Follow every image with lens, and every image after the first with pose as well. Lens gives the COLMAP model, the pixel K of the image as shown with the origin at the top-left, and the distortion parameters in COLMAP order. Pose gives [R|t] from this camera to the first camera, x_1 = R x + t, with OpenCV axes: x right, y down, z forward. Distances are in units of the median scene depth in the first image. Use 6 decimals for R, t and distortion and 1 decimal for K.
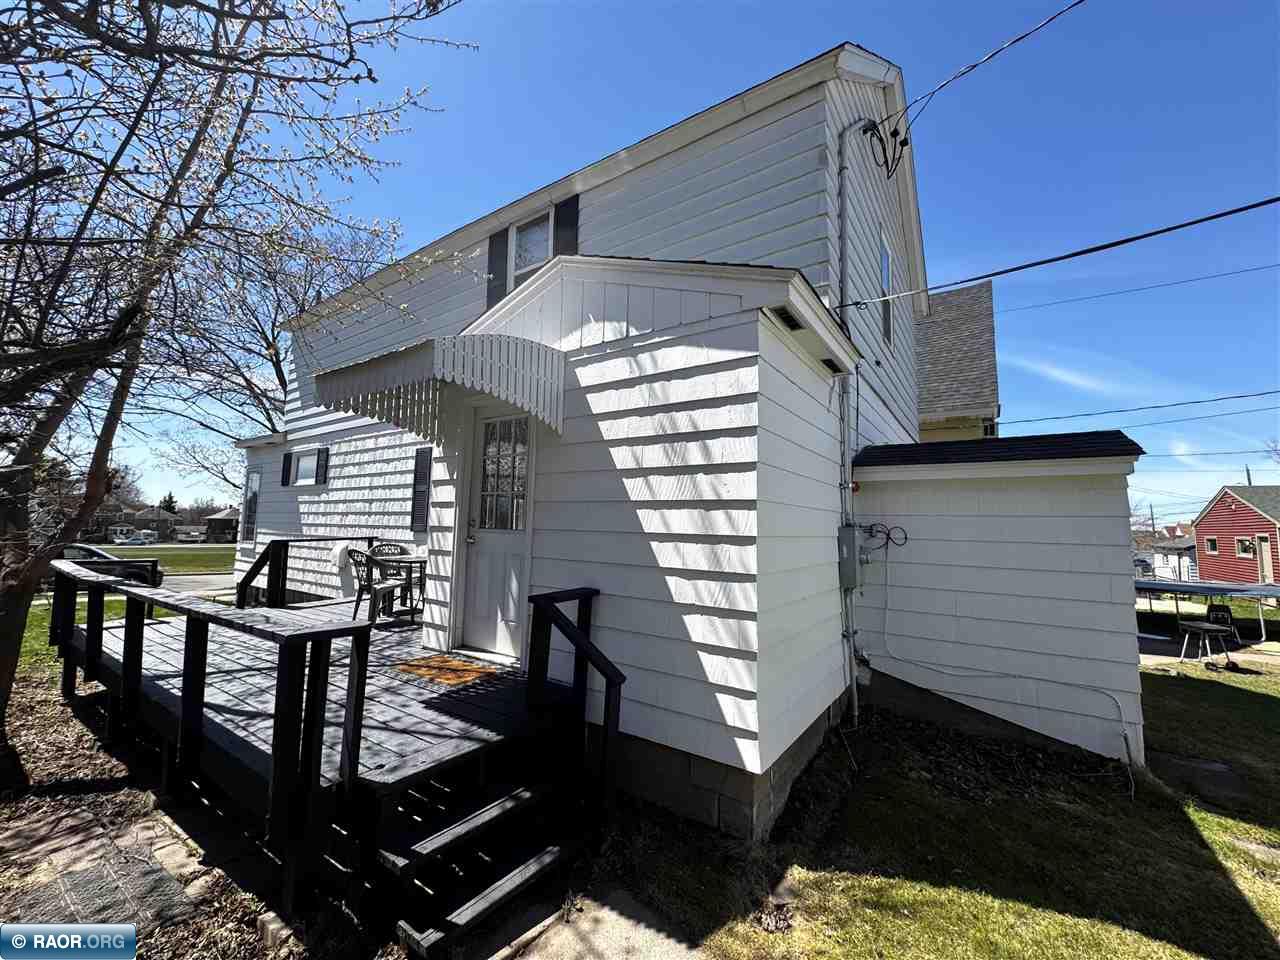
lens RADIAL K [[512.5, 0, 640.0], [0, 512.5, 480.0], [0, 0, 1]] dist [-0.000081, 0.000148]
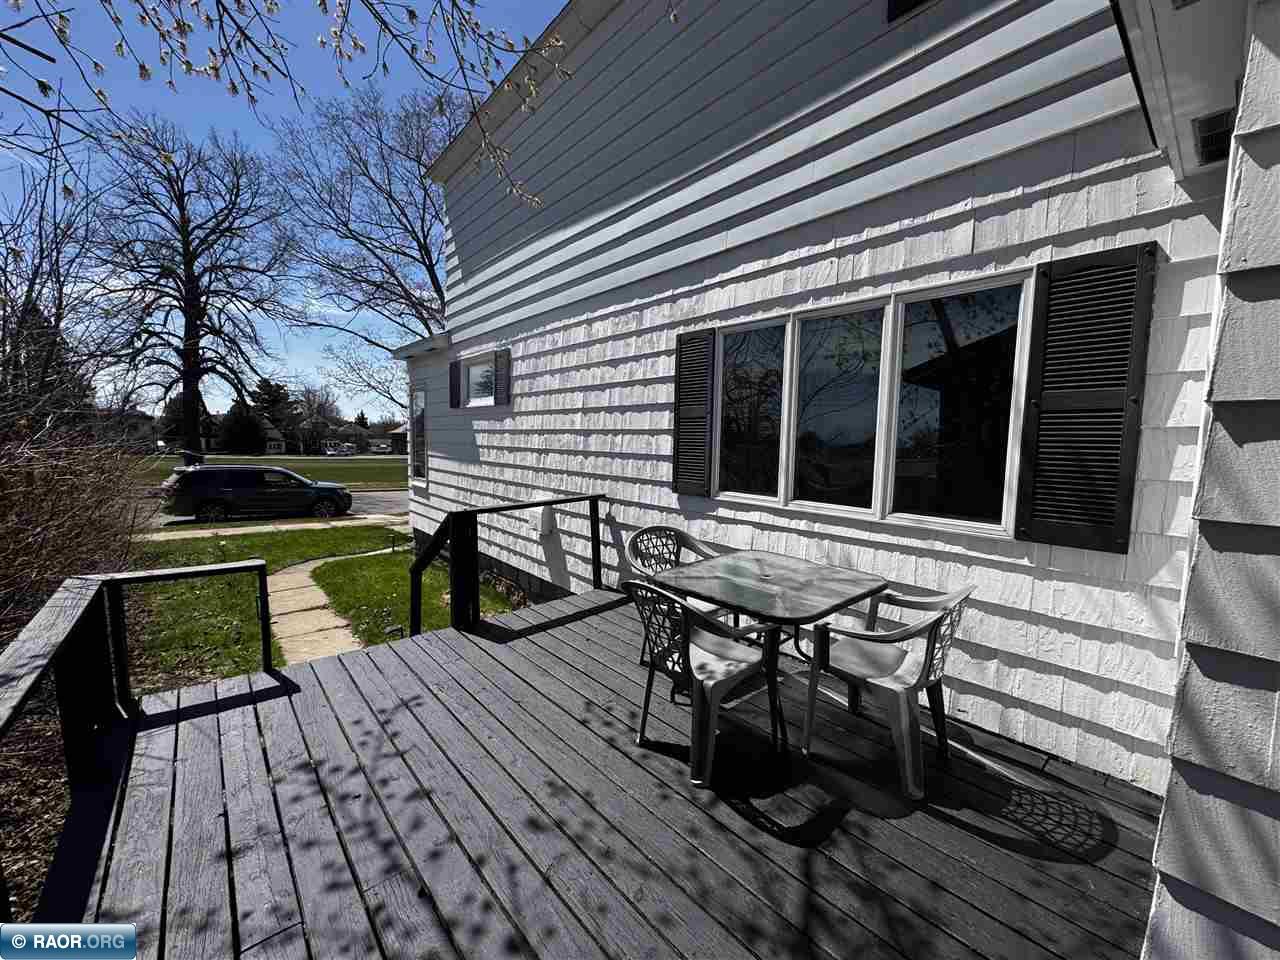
lens RADIAL K [[503.1, 0, 640.0], [0, 503.1, 480.0], [0, 0, 1]] dist [0.000001, -0.000029]
pose [[0.970339, 0.018284, -0.241056, -0.307834], [0.023833, 0.985043, 0.170652, -0.003213], [0.240570, -0.171335, 0.955390, 0.424105]]
